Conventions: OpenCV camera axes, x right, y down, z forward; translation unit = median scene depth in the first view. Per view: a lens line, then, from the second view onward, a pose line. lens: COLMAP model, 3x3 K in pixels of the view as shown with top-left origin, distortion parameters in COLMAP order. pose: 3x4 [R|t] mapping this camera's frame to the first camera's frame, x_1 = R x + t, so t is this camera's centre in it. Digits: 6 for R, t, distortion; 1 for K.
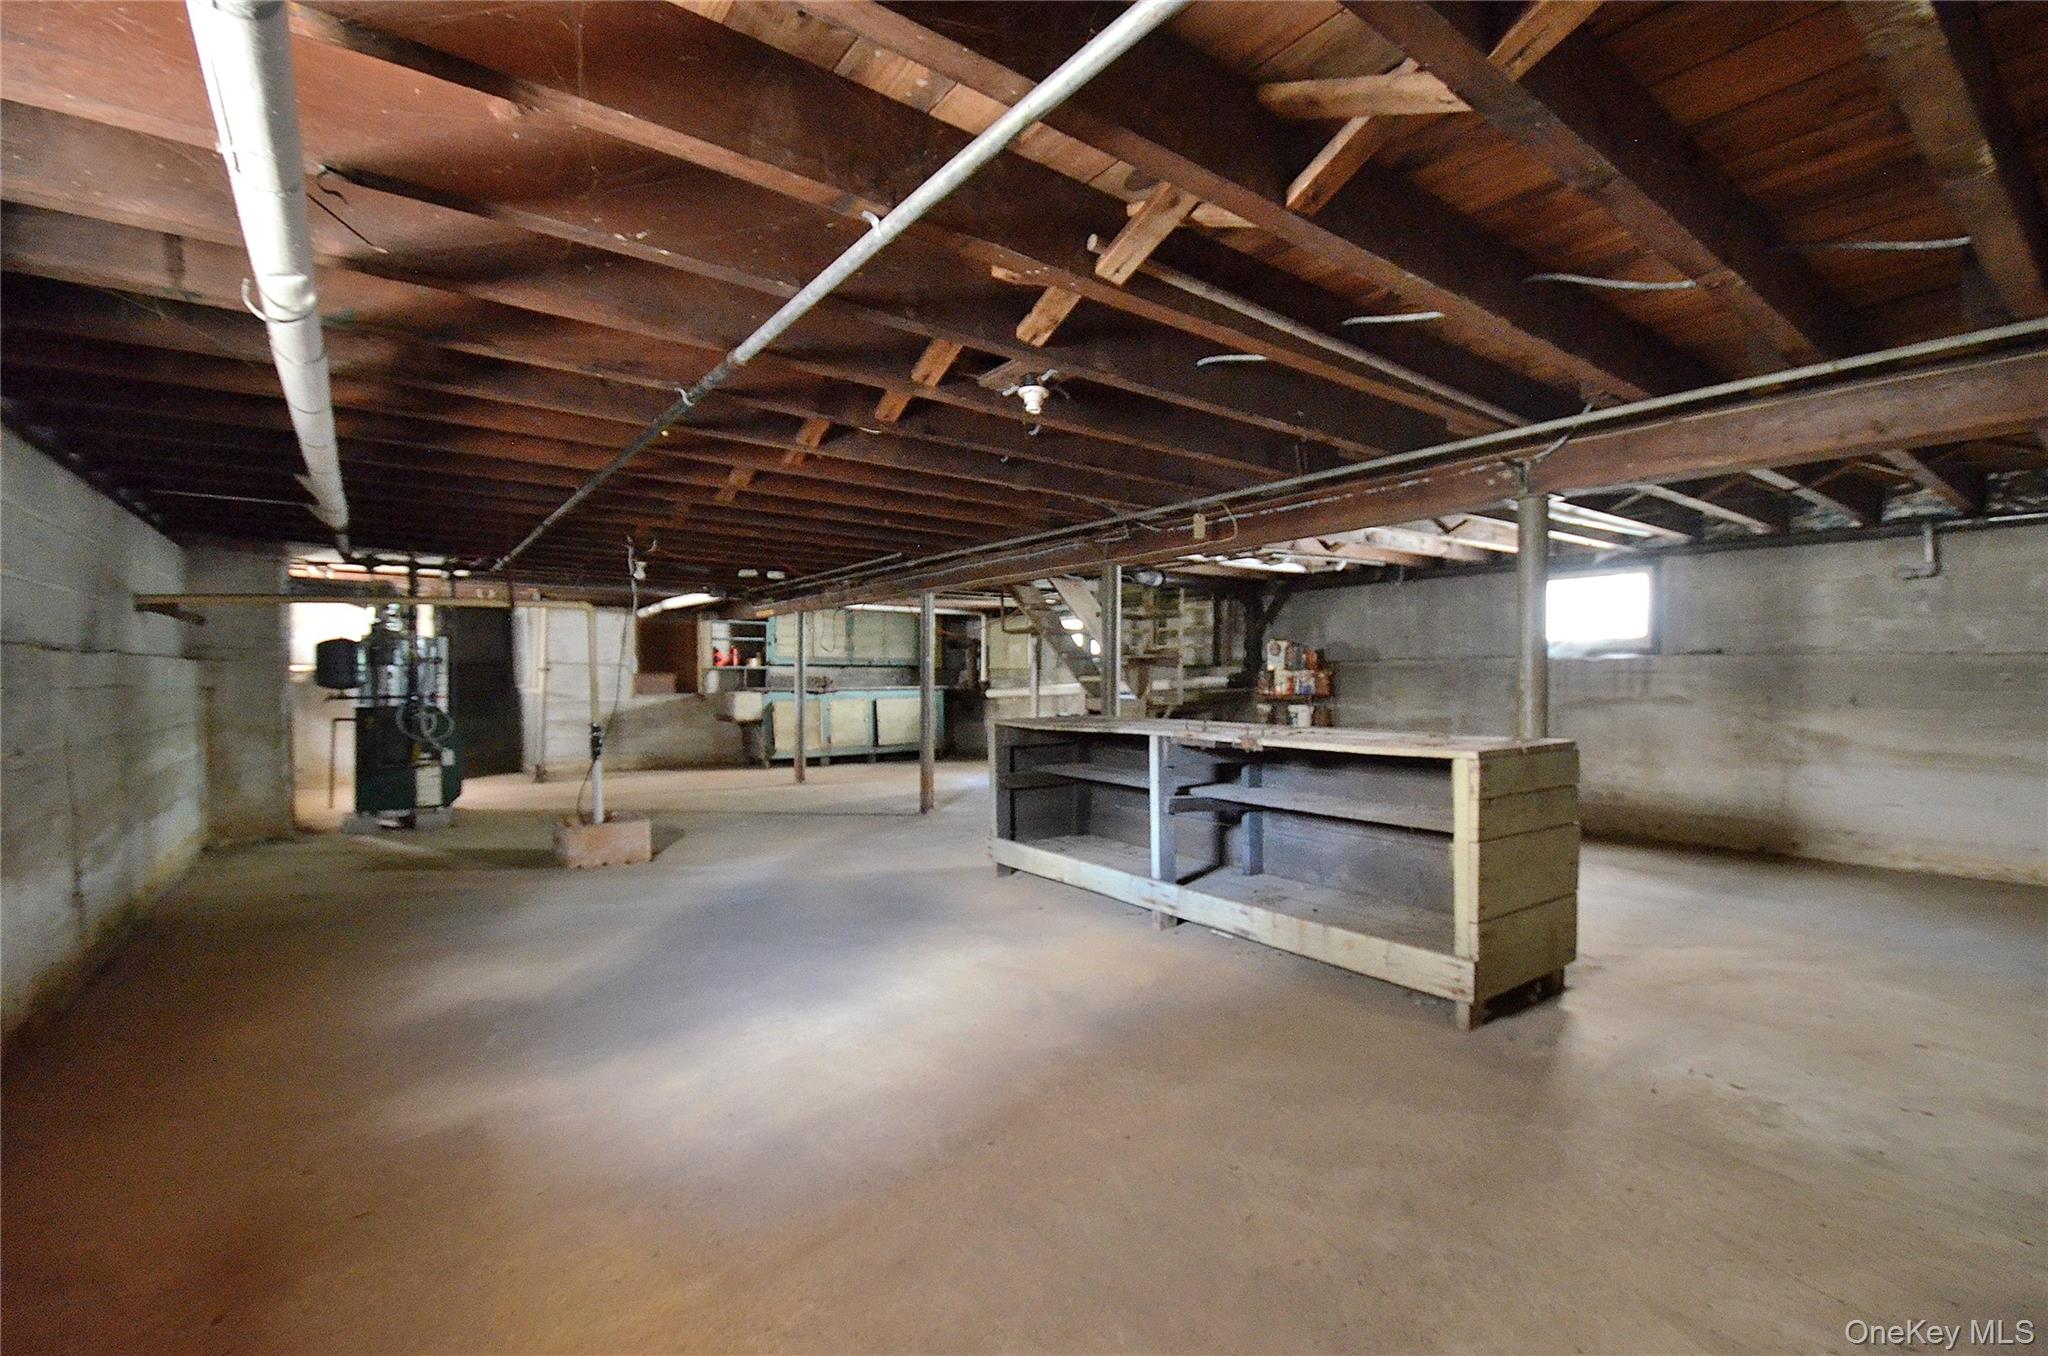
lens RADIAL K [[895.2, 0, 1054.9], [0, 895.2, 690.5], [0, 0, 1]] dist [0.014484, -0.018682]
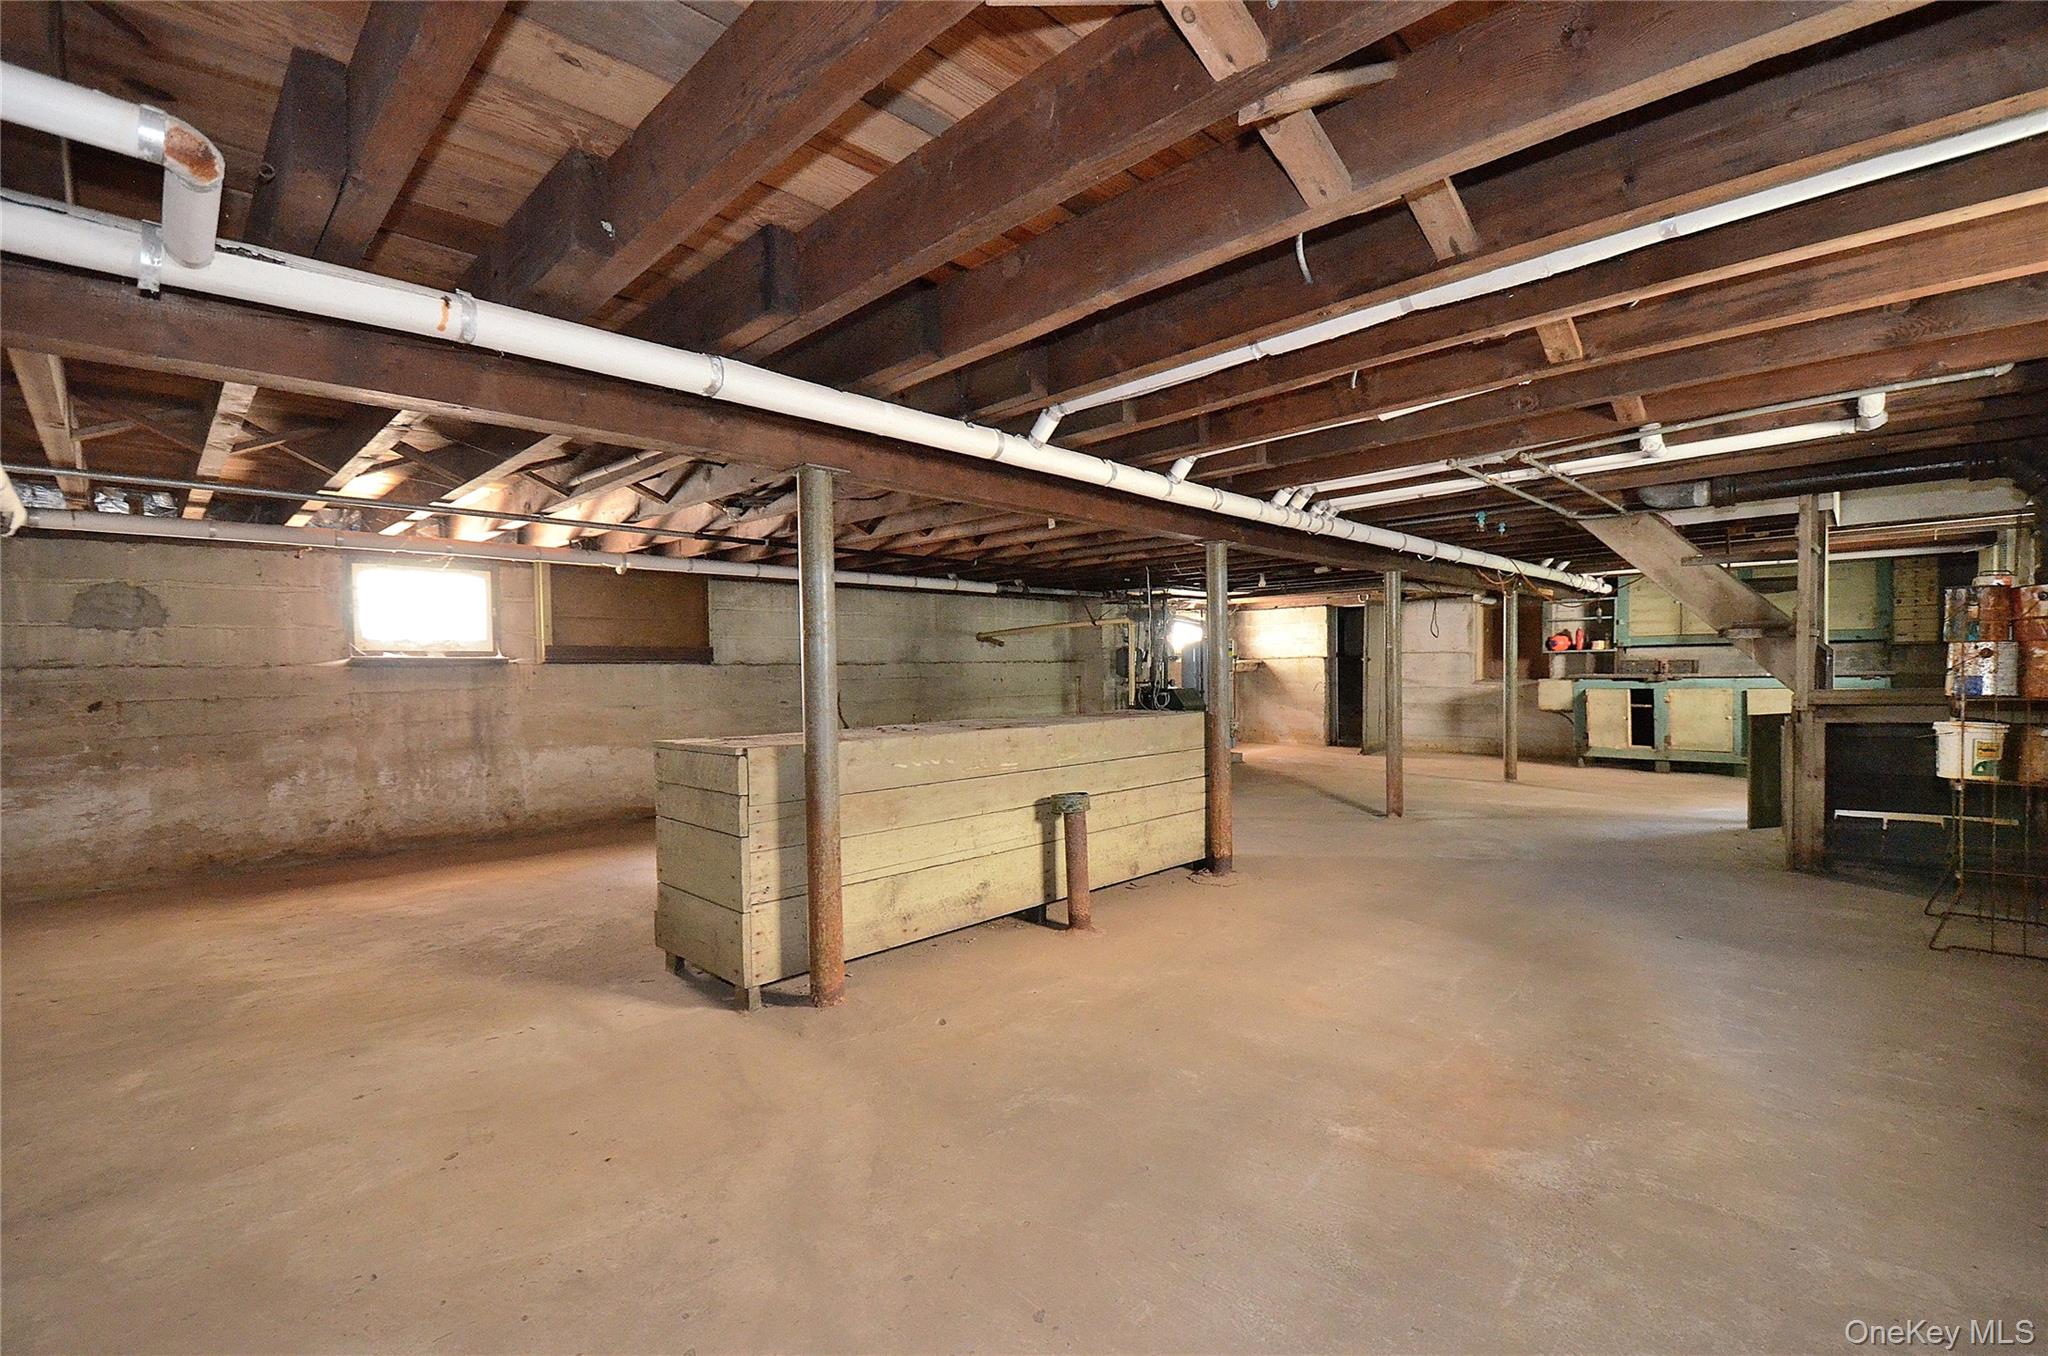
lens RADIAL K [[895.2, 0, 1054.9], [0, 895.2, 690.5], [0, 0, 1]] dist [0.014484, -0.018682]
pose [[0.148800, 0.019872, -0.988668, 0.473265], [0.001951, 0.999790, 0.020389, -0.006131], [0.988865, -0.004962, 0.148730, 0.365550]]
